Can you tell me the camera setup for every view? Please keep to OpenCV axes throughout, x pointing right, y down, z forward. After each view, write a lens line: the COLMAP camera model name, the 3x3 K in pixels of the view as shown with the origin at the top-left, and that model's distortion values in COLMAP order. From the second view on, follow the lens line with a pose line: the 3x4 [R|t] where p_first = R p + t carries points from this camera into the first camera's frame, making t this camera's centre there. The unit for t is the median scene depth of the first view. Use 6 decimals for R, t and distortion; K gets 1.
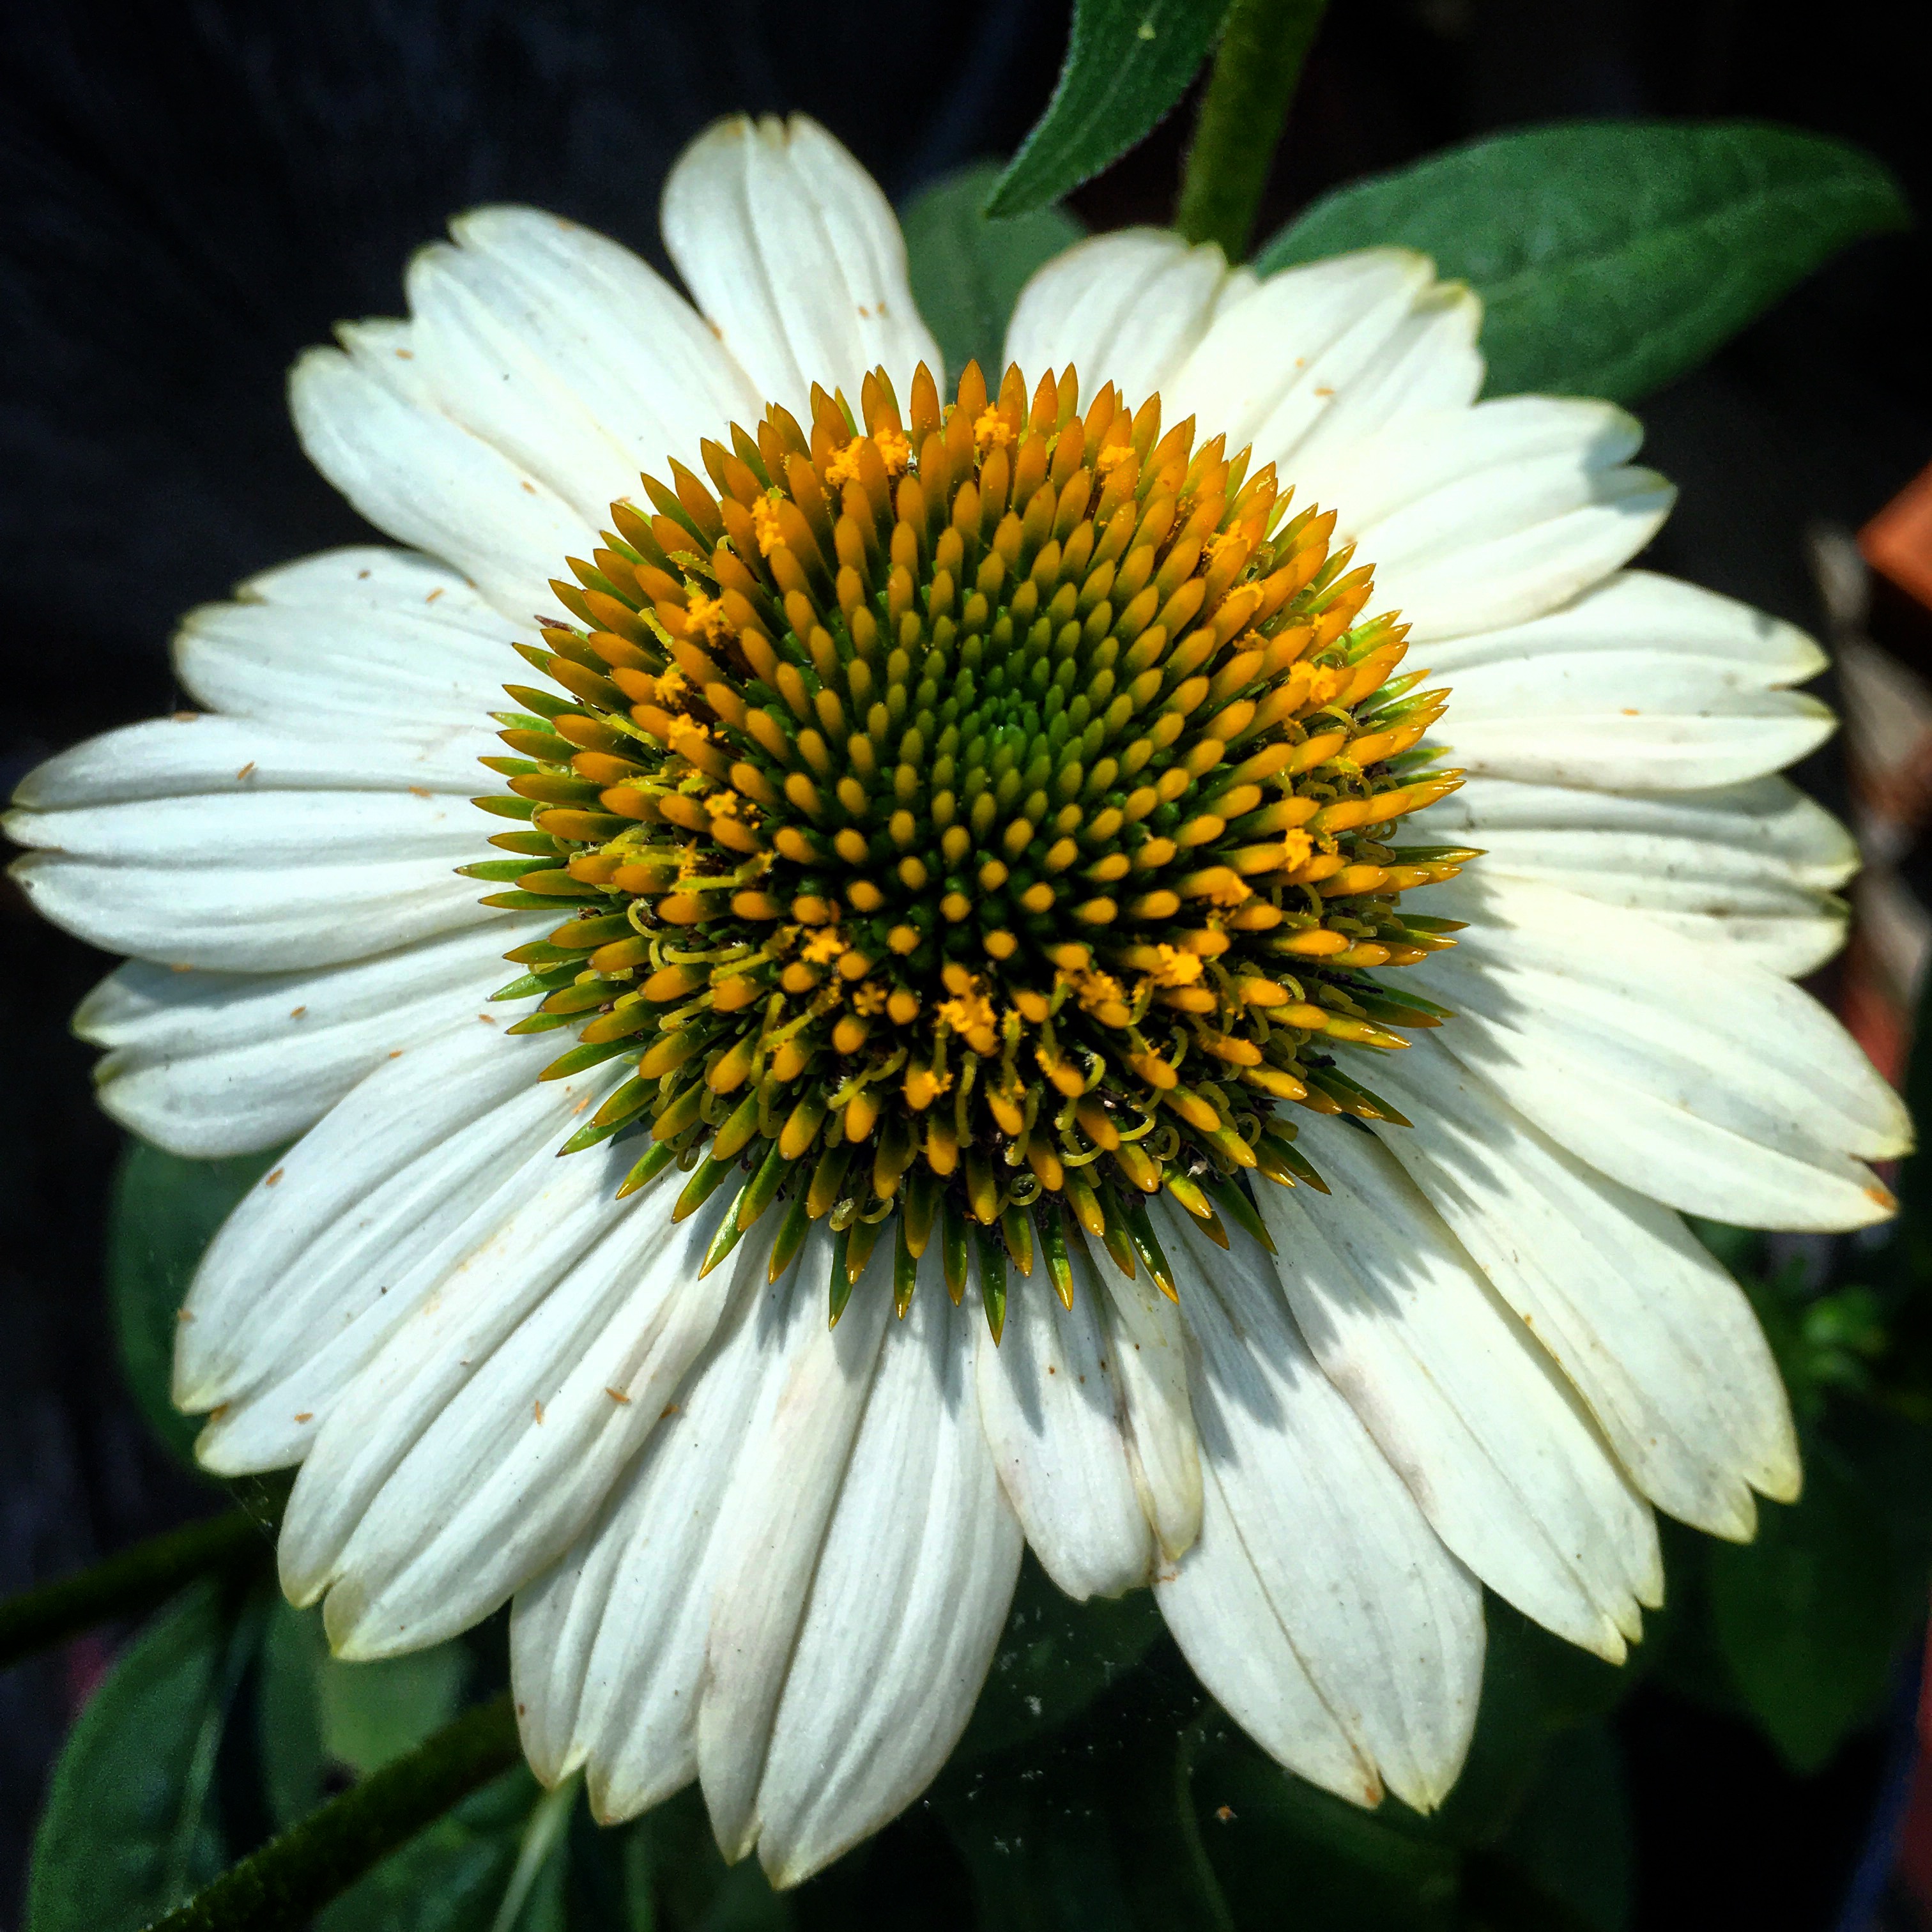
lens RADIAL K [[2373.9, 0, 965.6], [0, 2373.9, 963.9], [0, 0, 1]] dist [0.133113, -0.313247]
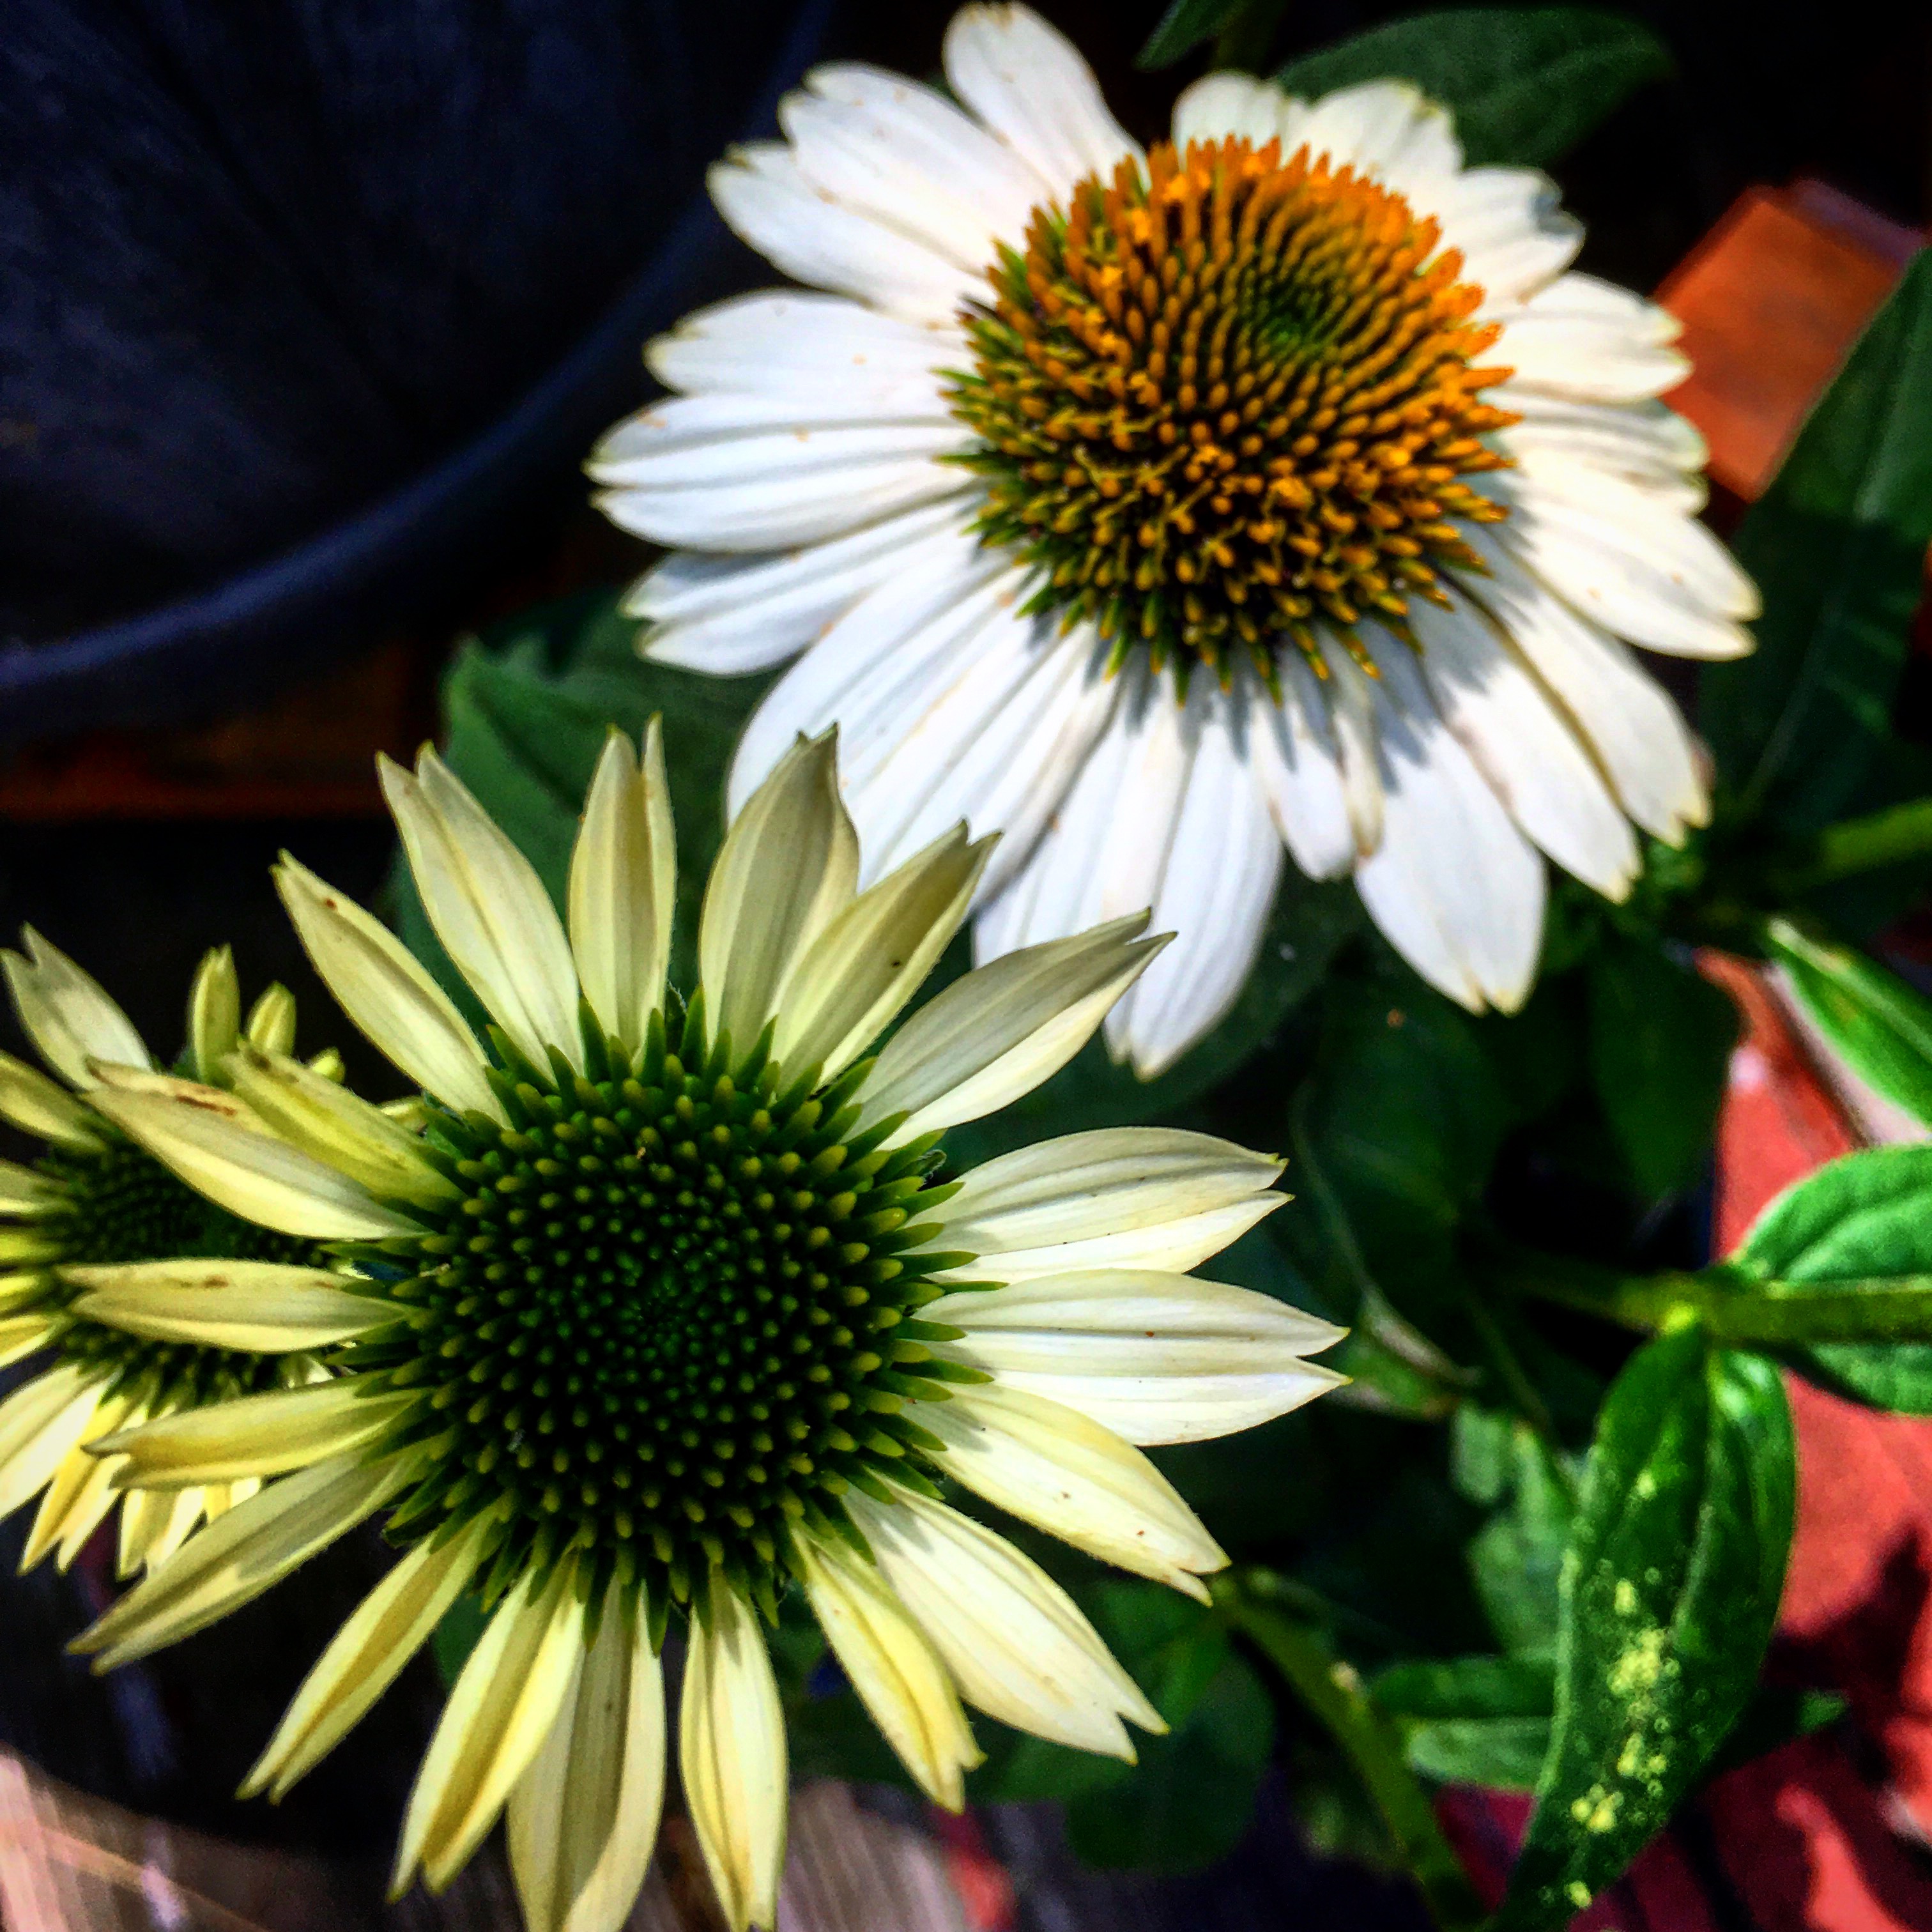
lens RADIAL K [[2373.9, 0, 965.6], [0, 2373.9, 963.9], [0, 0, 1]] dist [0.133113, -0.313247]
pose [[0.989416, -0.074515, 0.124511, -0.418422], [0.072180, 0.997123, 0.023168, 0.273075], [-0.125879, -0.013935, 0.991948, -0.654032]]
